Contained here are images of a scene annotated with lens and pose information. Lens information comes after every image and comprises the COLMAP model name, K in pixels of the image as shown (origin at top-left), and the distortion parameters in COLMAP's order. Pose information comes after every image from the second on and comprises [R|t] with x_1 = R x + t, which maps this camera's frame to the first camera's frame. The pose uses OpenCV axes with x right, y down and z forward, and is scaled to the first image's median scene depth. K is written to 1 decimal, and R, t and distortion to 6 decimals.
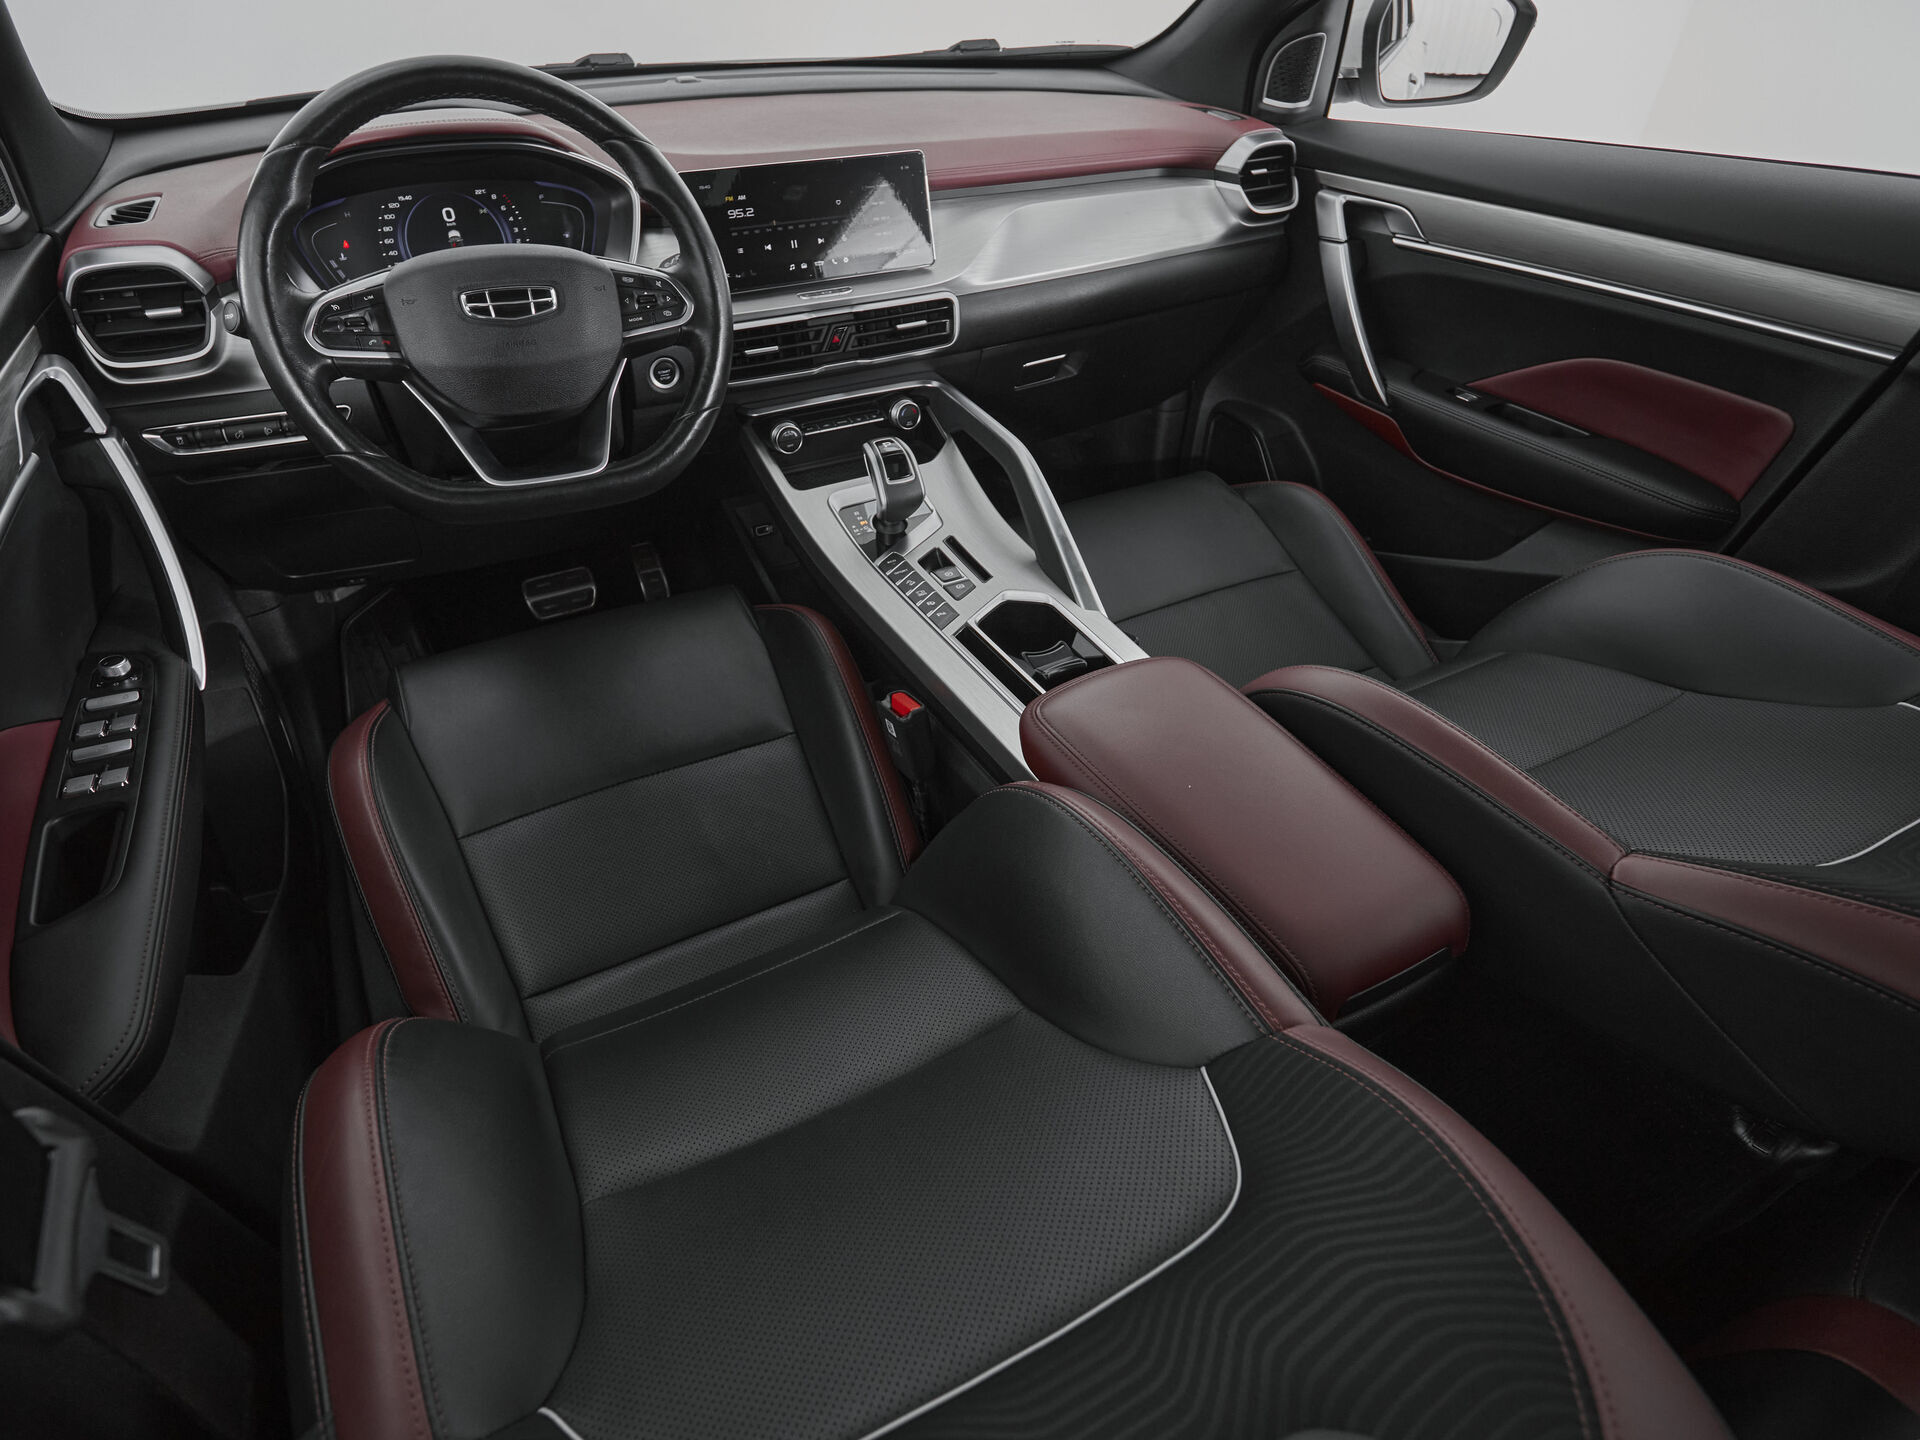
lens RADIAL K [[1038.3, 0, 929.4], [0, 1038.3, 729.1], [0, 0, 1]] dist [0.002903, -0.003535]
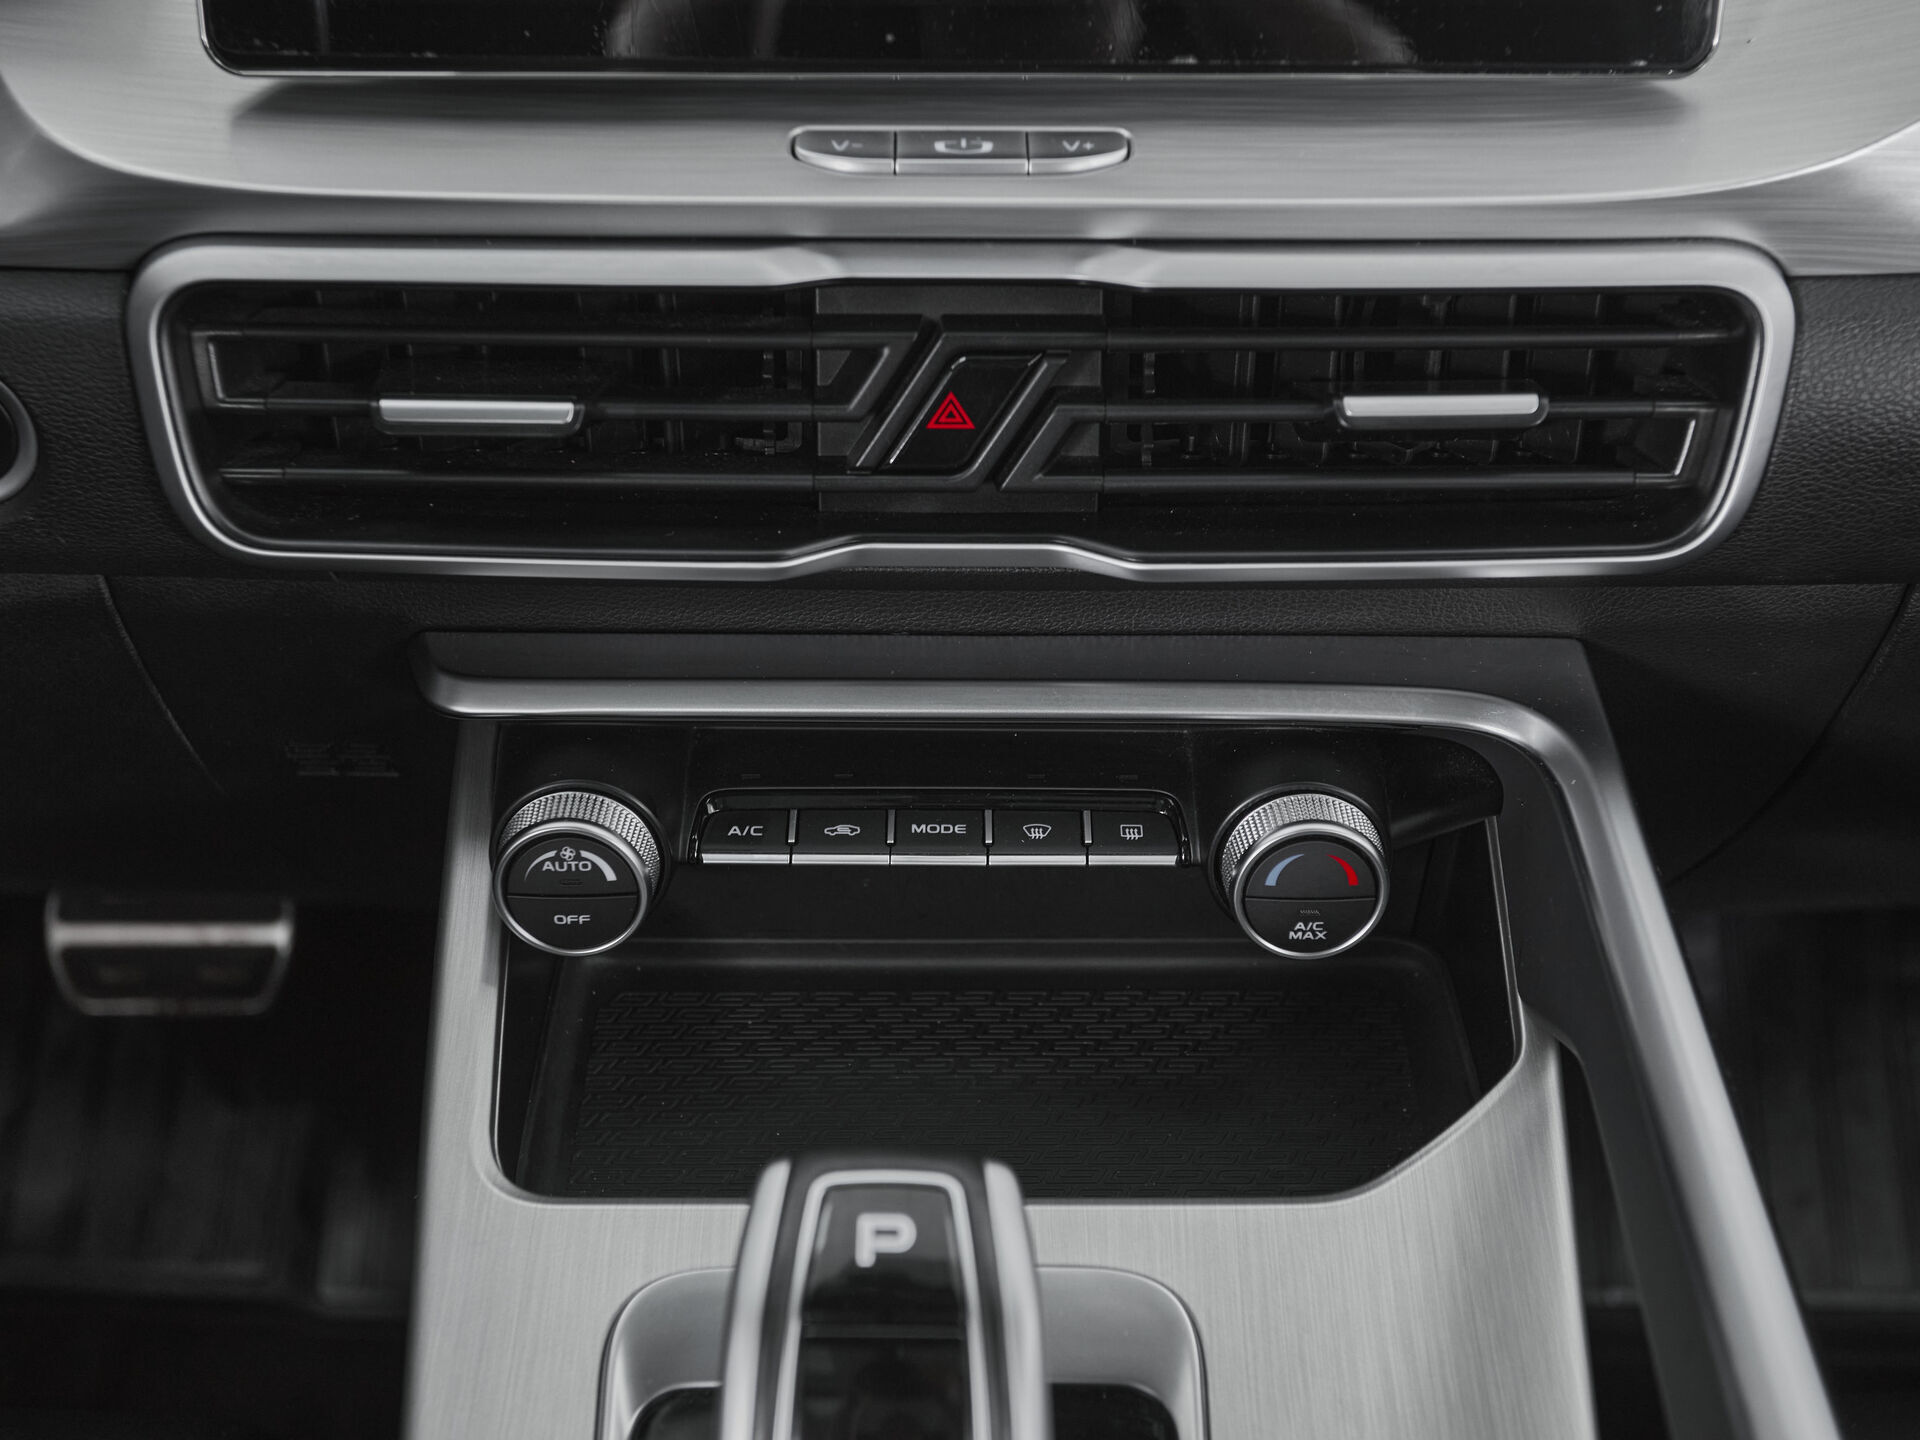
lens RADIAL K [[2354.8, 0, 927.5], [0, 2354.8, 740.3], [0, 0, 1]] dist [0.035850, 0.000000]
pose [[0.881068, 0.273290, -0.386046, 0.073763], [-0.292669, 0.956172, 0.008939, -0.337621], [0.371569, 0.105108, 0.922436, 0.668608]]
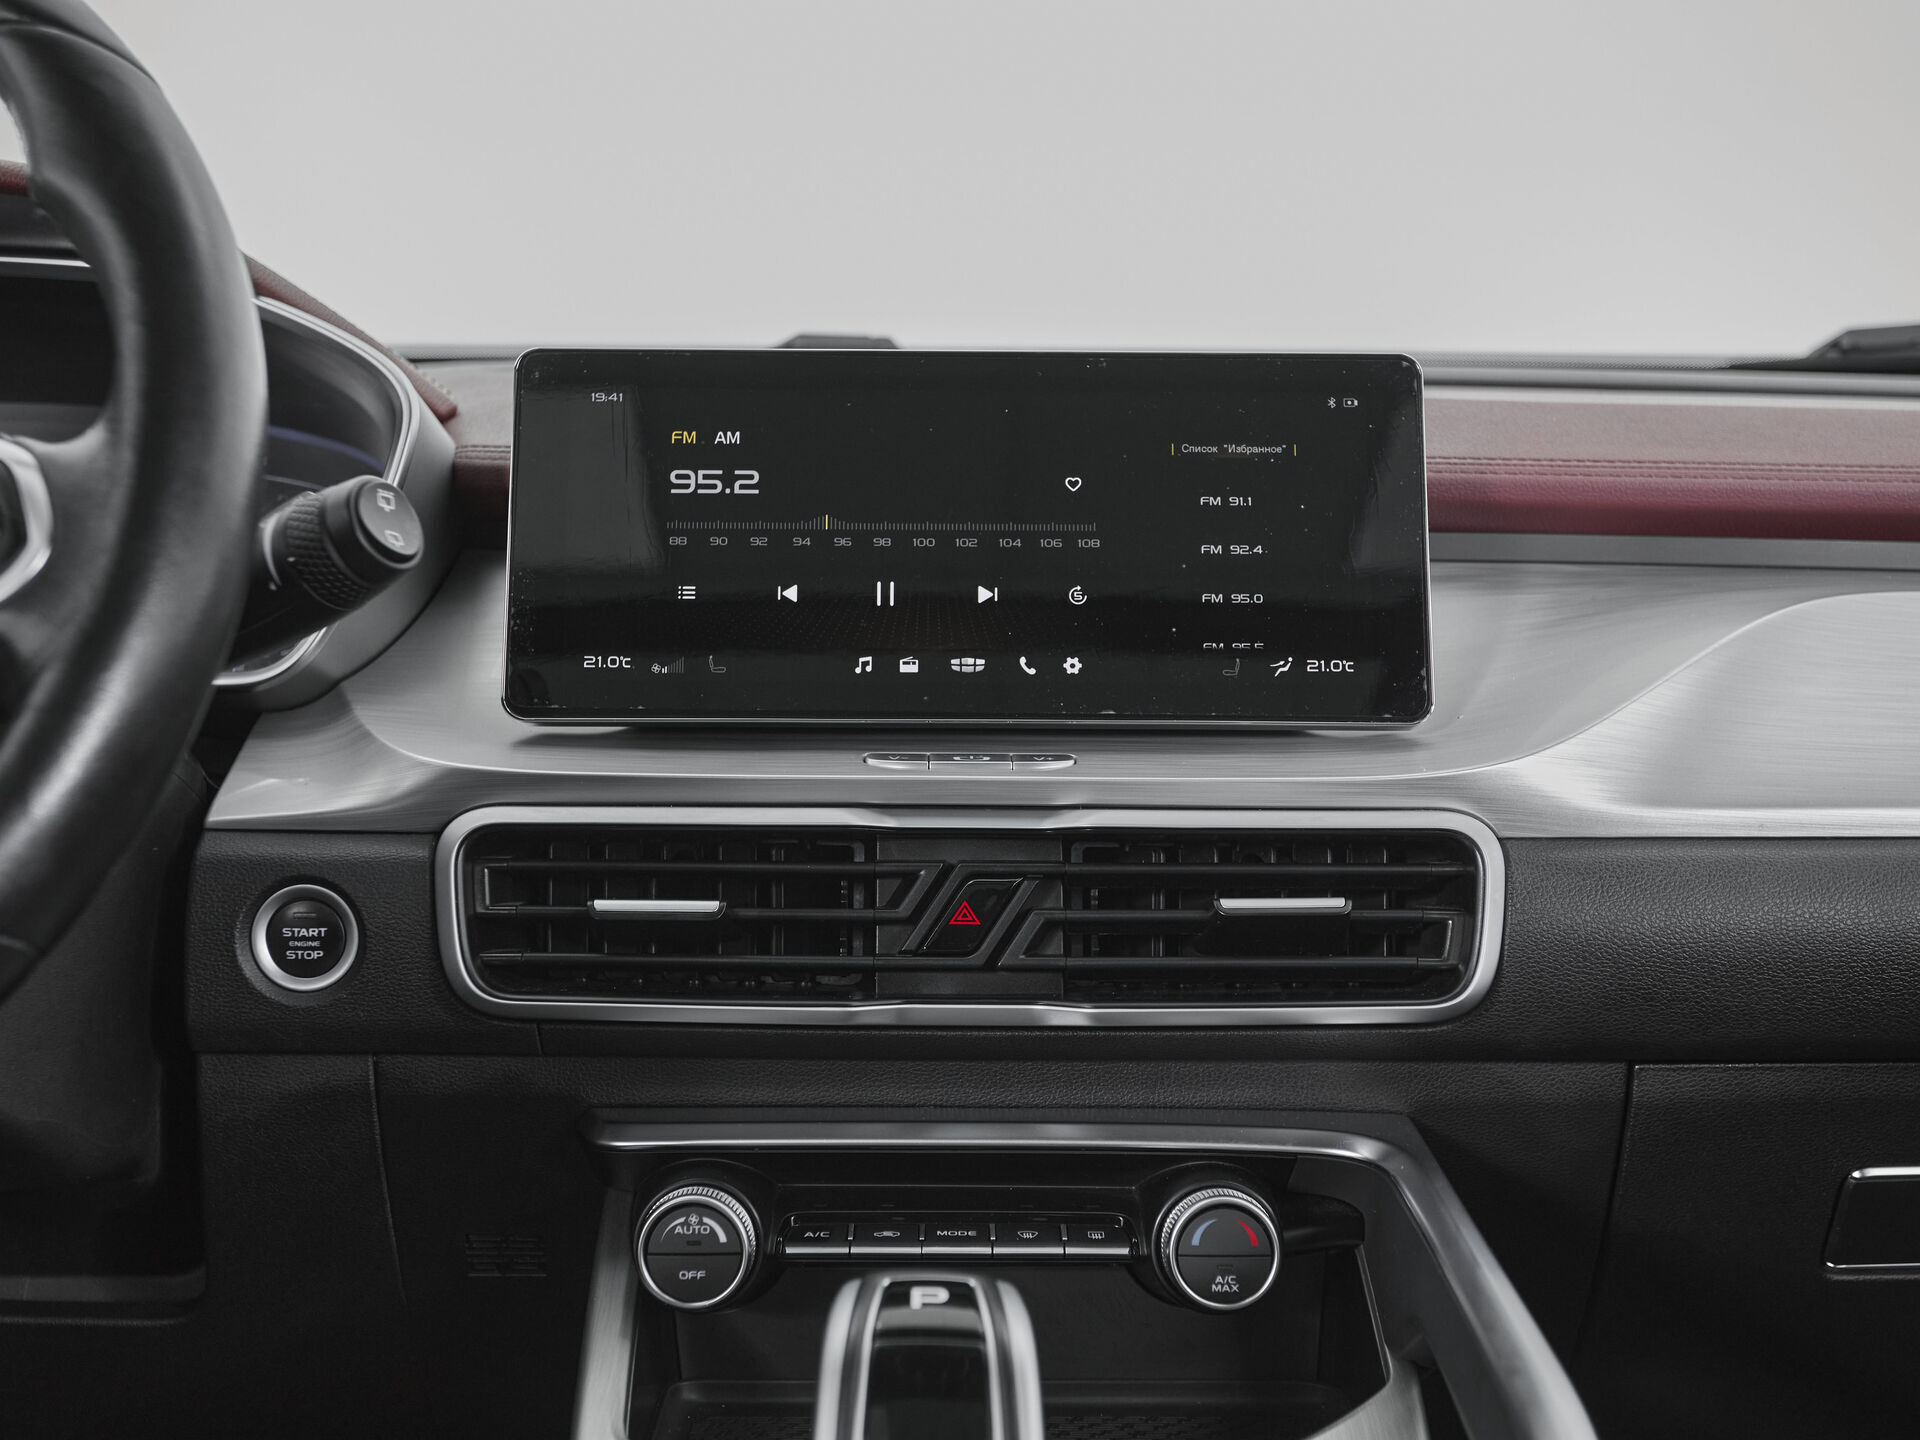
lens RADIAL K [[2354.8, 0, 932.1], [0, 2354.8, 725.6], [0, 0, 1]] dist [0.035850, 0.000000]
pose [[0.884780, 0.040242, -0.464268, 0.182476], [-0.292054, 0.824223, -0.485140, -0.128521], [0.363138, 0.564834, 0.741009, 0.549014]]
